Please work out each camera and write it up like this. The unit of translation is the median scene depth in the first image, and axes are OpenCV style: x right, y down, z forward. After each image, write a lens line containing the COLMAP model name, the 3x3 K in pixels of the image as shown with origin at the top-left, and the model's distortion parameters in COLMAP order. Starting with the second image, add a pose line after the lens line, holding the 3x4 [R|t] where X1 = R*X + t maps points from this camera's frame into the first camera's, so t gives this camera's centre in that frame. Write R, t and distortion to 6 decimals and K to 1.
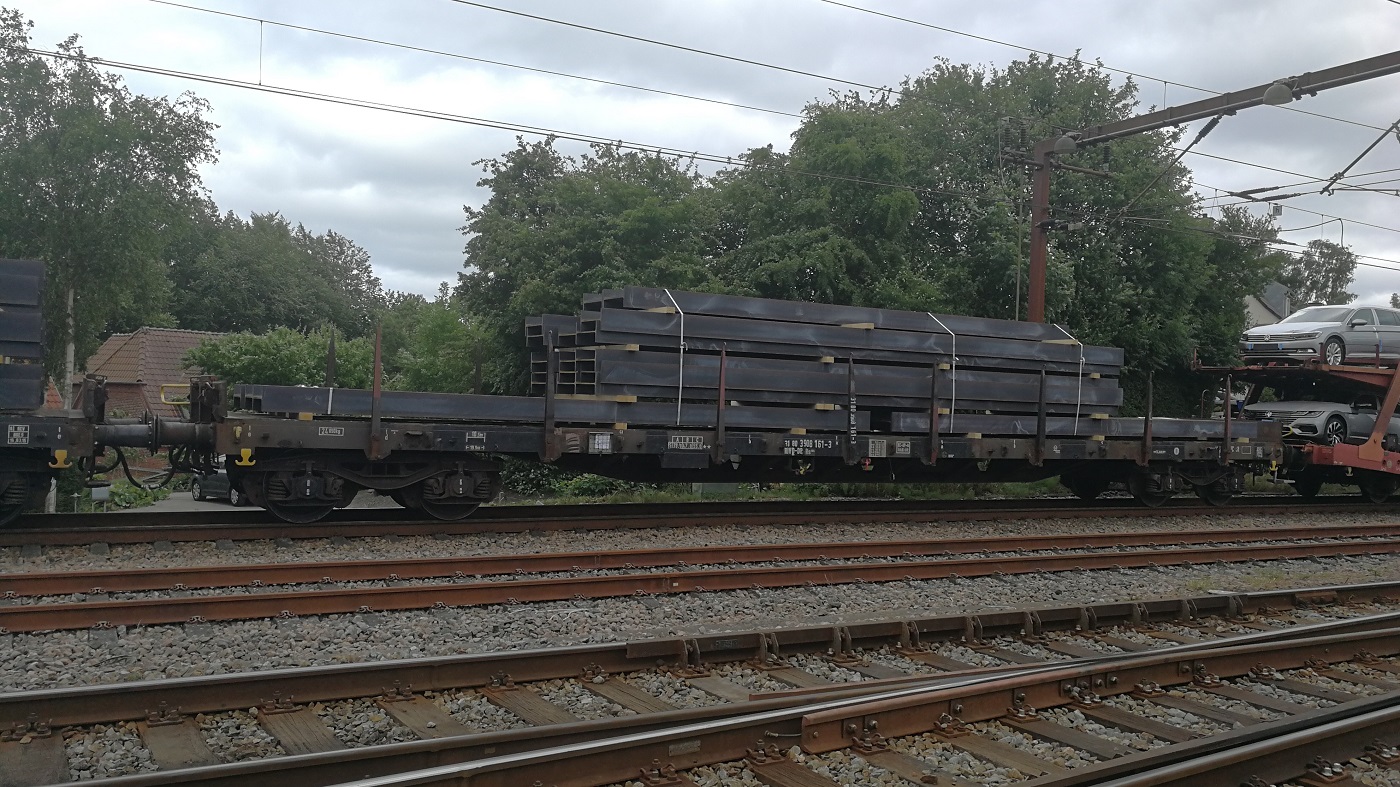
lens RADIAL K [[1154.1, 0, 701.7], [0, 1154.1, 416.2], [0, 0, 1]] dist [0.041134, -0.151341]
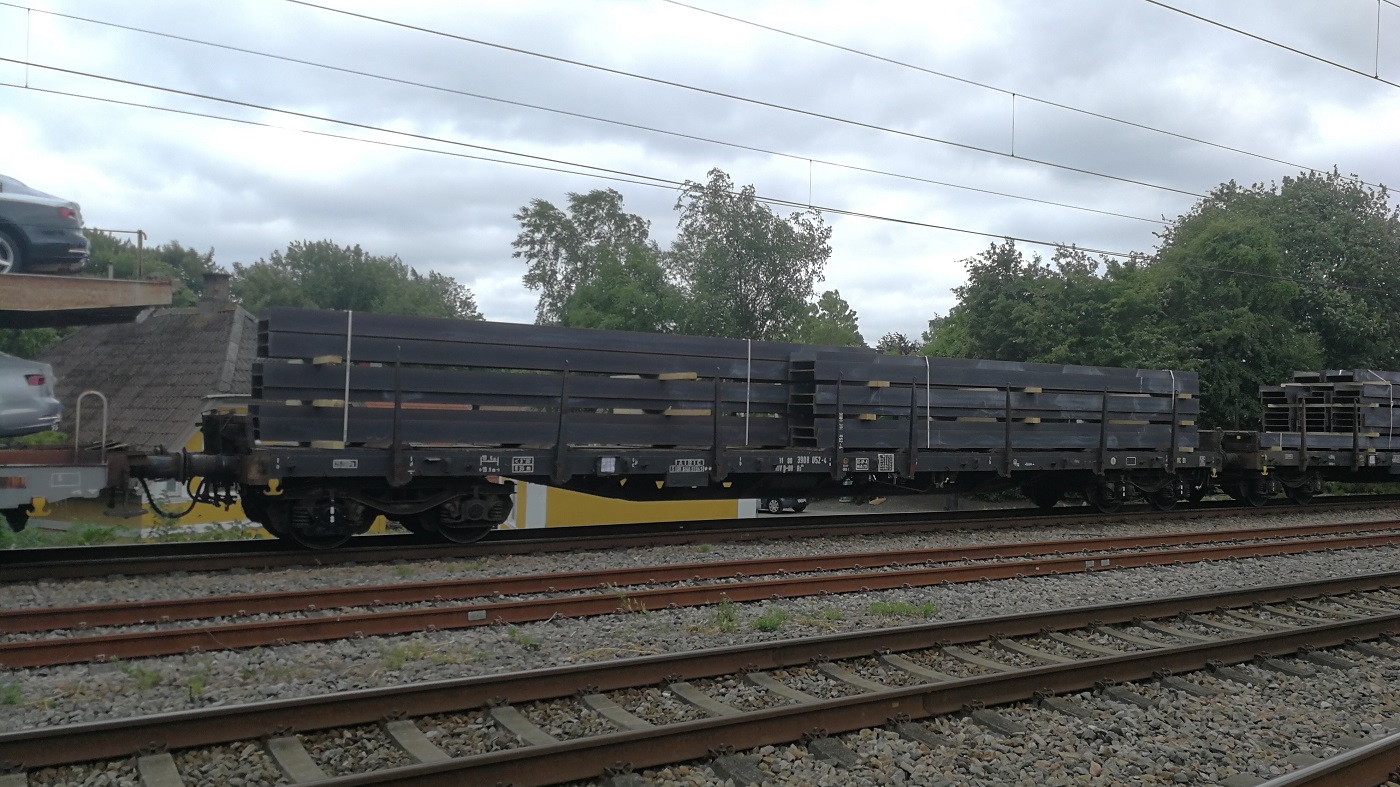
lens RADIAL K [[1153.9, 0, 700.0], [0, 1153.9, 393.5], [0, 0, 1]] dist [0.007673, -0.001471]
pose [[0.996922, -0.017605, 0.076403, -0.090442], [0.020367, 0.999161, -0.035524, -0.002647], [-0.075714, 0.036971, 0.996444, -0.050535]]
